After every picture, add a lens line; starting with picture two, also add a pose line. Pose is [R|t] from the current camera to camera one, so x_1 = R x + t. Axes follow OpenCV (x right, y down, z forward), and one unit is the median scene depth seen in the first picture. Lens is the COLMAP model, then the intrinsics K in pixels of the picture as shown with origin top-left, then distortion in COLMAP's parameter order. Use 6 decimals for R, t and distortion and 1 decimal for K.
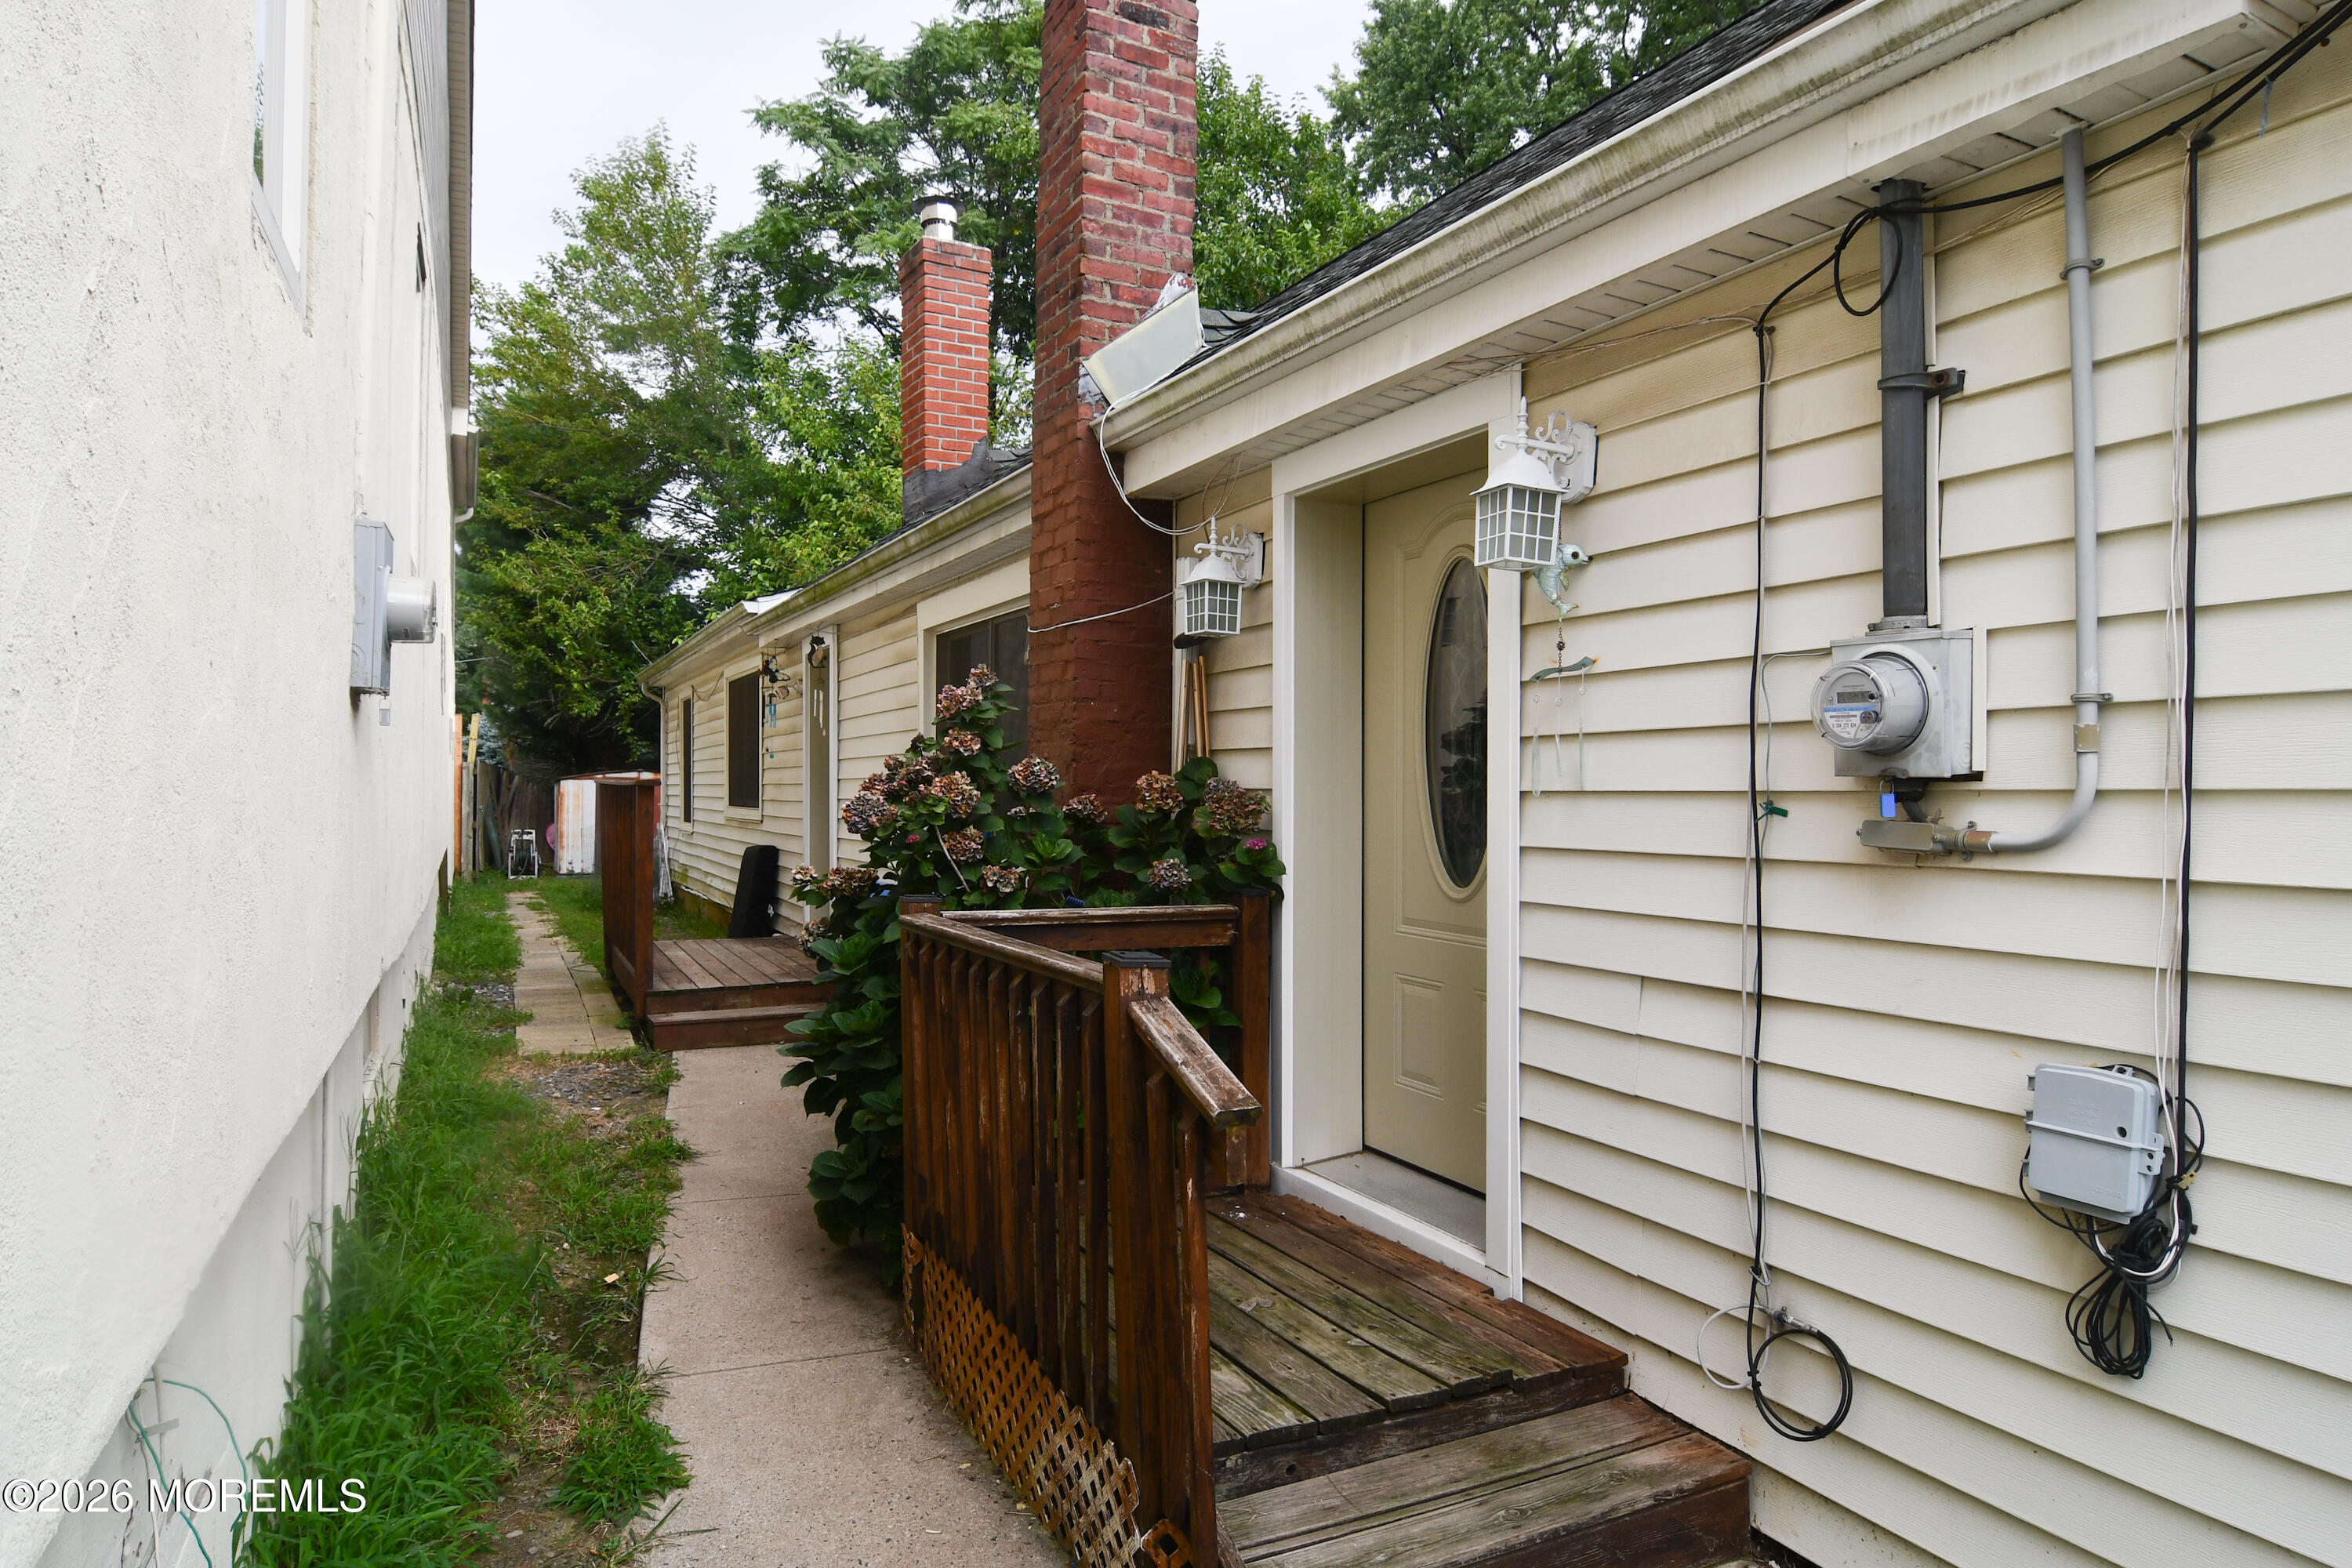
lens RADIAL K [[1349.2, 0, 1175.9], [0, 1349.2, 793.2], [0, 0, 1]] dist [-0.002041, 0.002527]
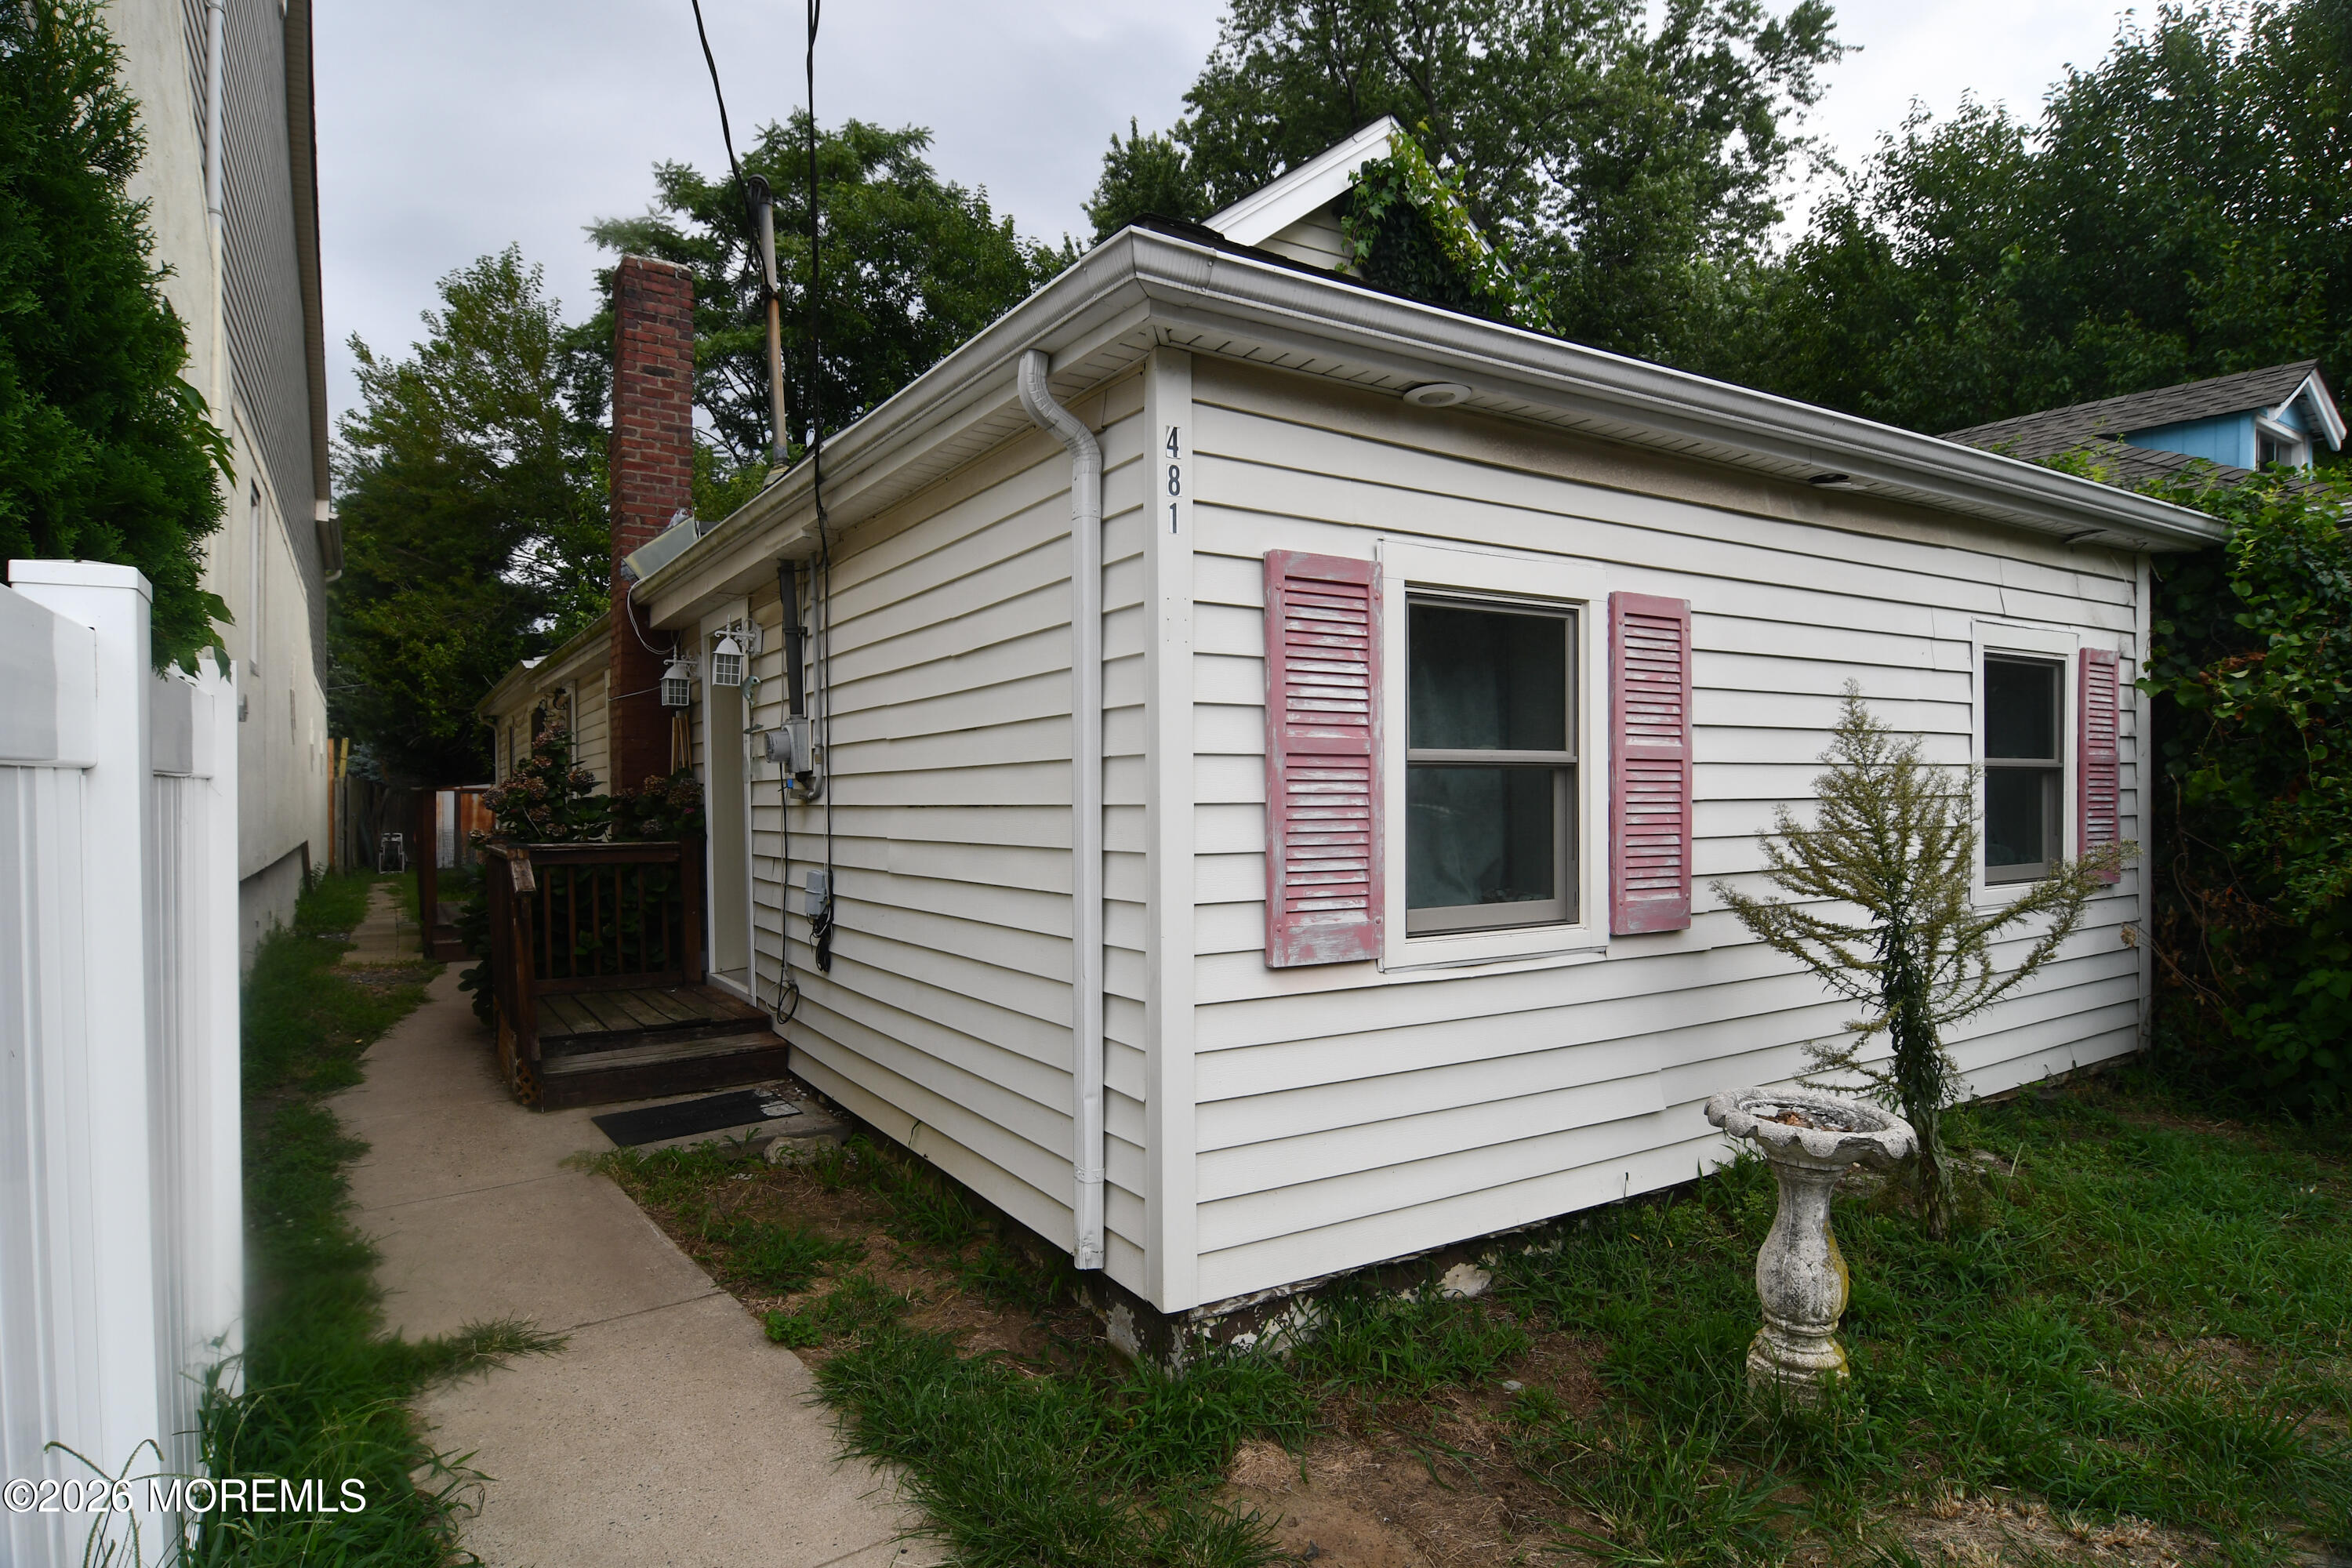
lens RADIAL K [[1276.6, 0, 1184.2], [0, 1276.6, 790.4], [0, 0, 1]] dist [-0.013026, -0.006443]
pose [[0.996347, -0.012002, 0.084552, 0.127080], [0.012595, 0.999900, -0.006488, 0.005787], [-0.084465, 0.007530, 0.996398, -0.189889]]
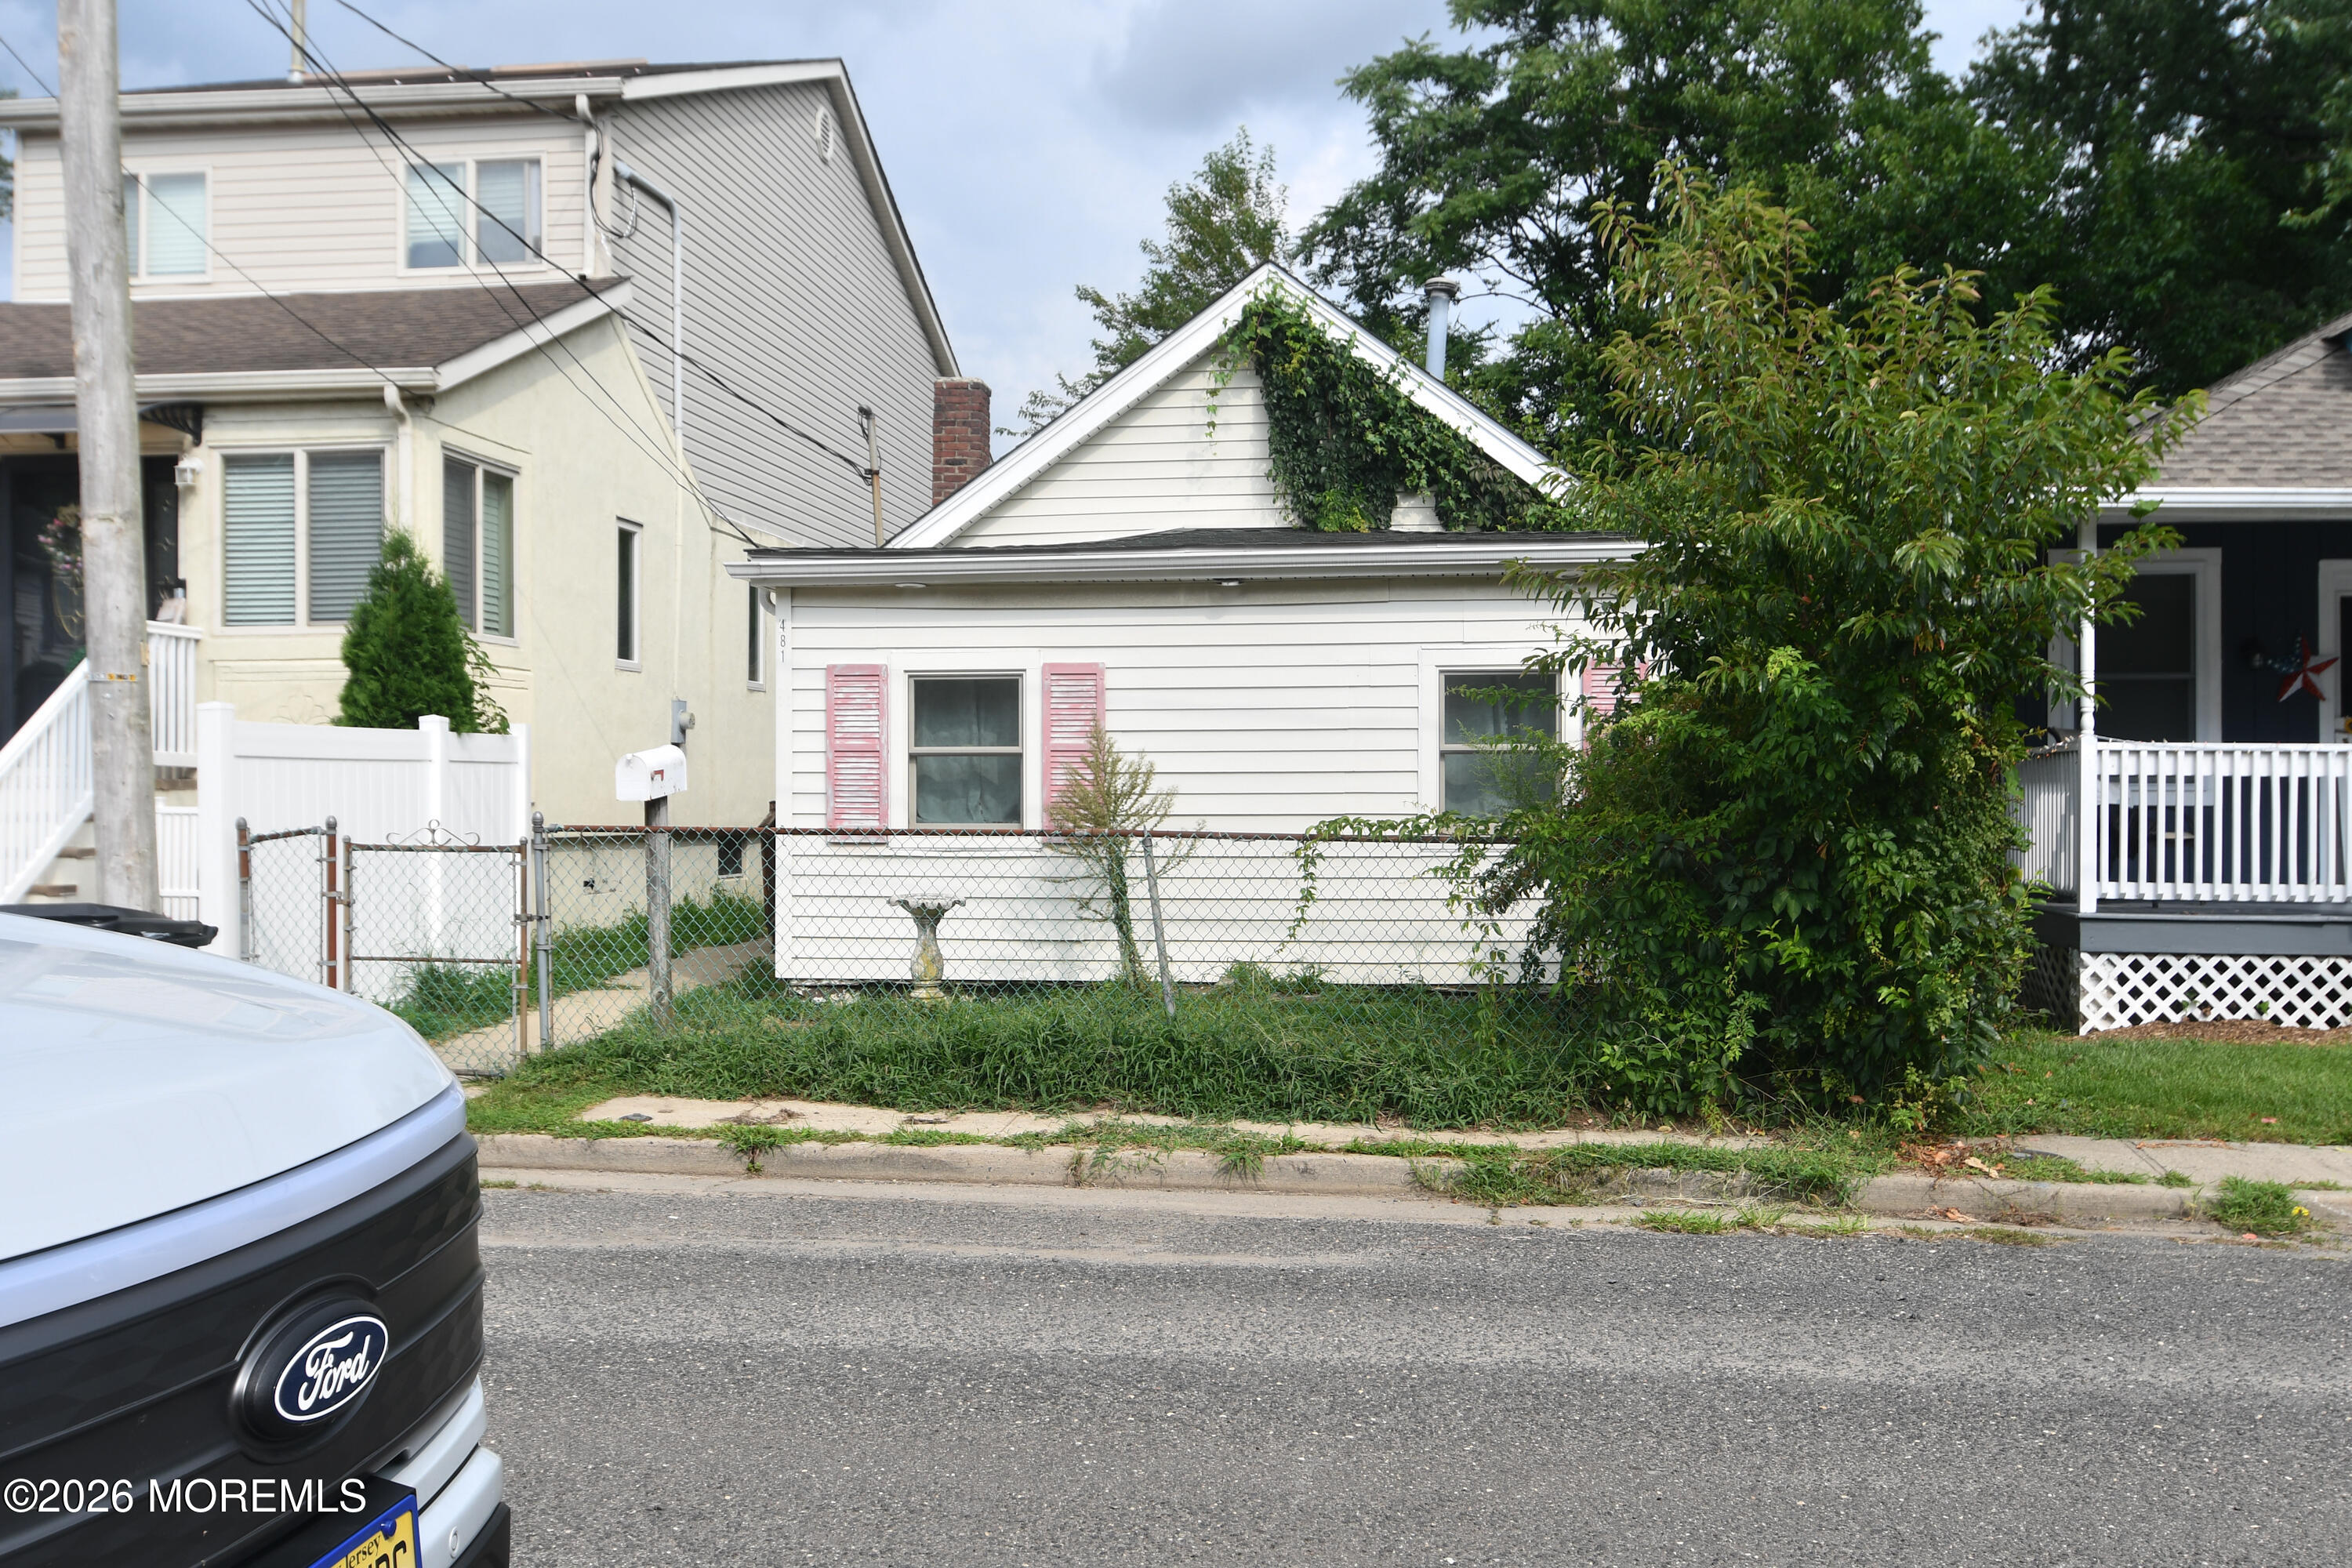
lens RADIAL K [[2350.9, 0, 1177.2], [0, 2350.9, 786.5], [0, 0, 1]] dist [-0.001827, 0.000000]
pose [[0.823005, -0.005880, -0.568003, 0.631499], [0.003407, 0.999980, -0.005415, 0.014996], [0.568023, 0.002521, 0.823008, -0.545002]]
